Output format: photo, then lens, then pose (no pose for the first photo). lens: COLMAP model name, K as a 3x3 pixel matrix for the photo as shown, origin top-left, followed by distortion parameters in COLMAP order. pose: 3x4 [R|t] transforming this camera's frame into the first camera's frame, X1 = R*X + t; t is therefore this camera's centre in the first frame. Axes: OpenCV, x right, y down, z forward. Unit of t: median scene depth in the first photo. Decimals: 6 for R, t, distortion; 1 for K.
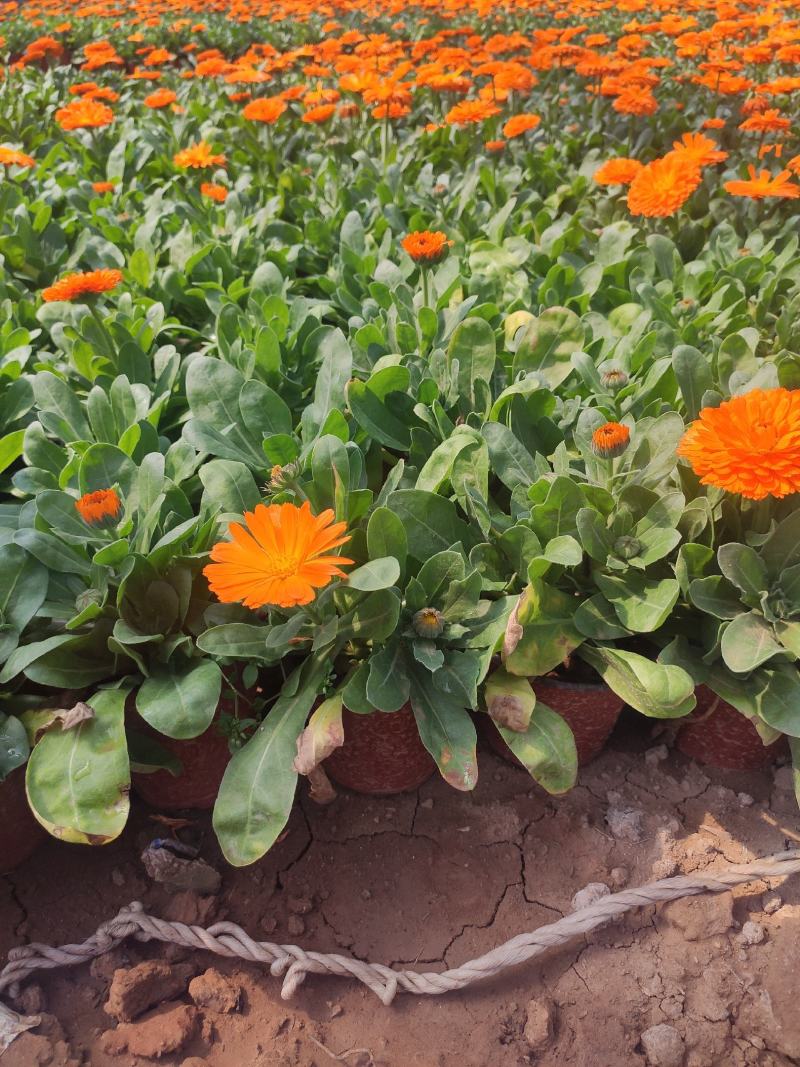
lens RADIAL K [[809.2, 0, 400.0], [0, 809.2, 533.5], [0, 0, 1]] dist [0.078864, -0.131863]
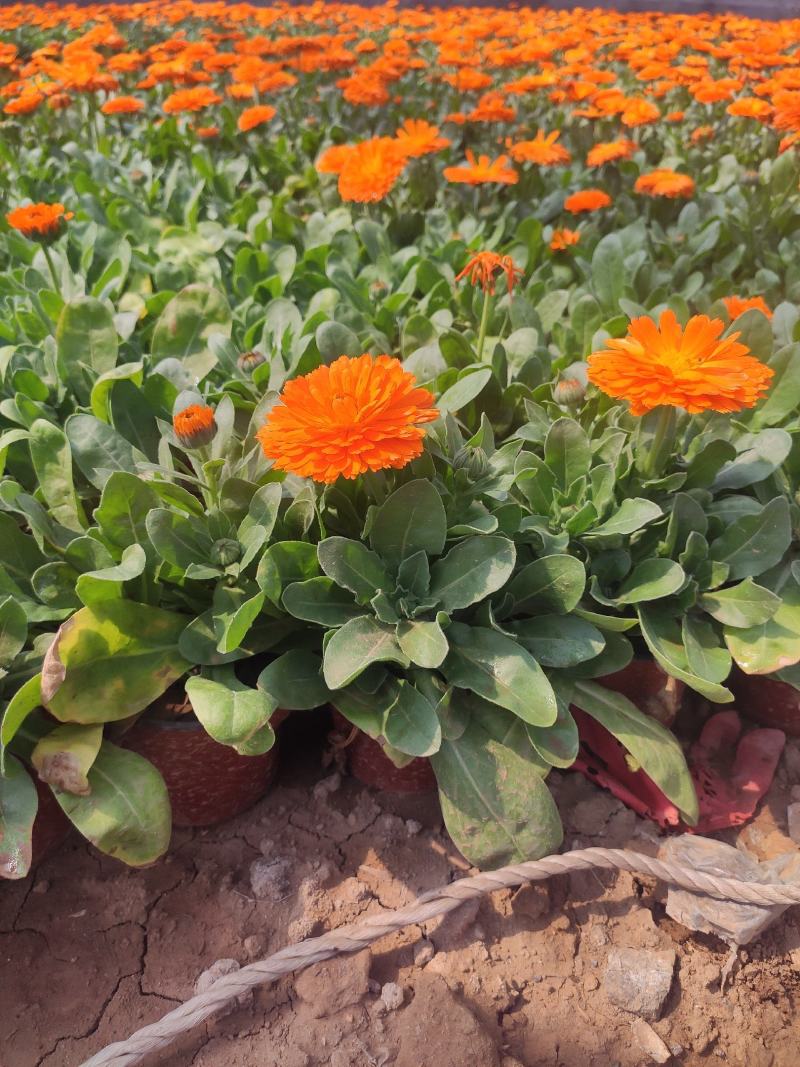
lens RADIAL K [[809.2, 0, 400.0], [0, 809.2, 533.5], [0, 0, 1]] dist [0.078864, -0.131863]
pose [[0.982620, -0.078328, 0.168292, 0.307745], [0.082098, 0.996503, -0.015552, 0.024796], [-0.166485, 0.029098, 0.985614, 0.140632]]
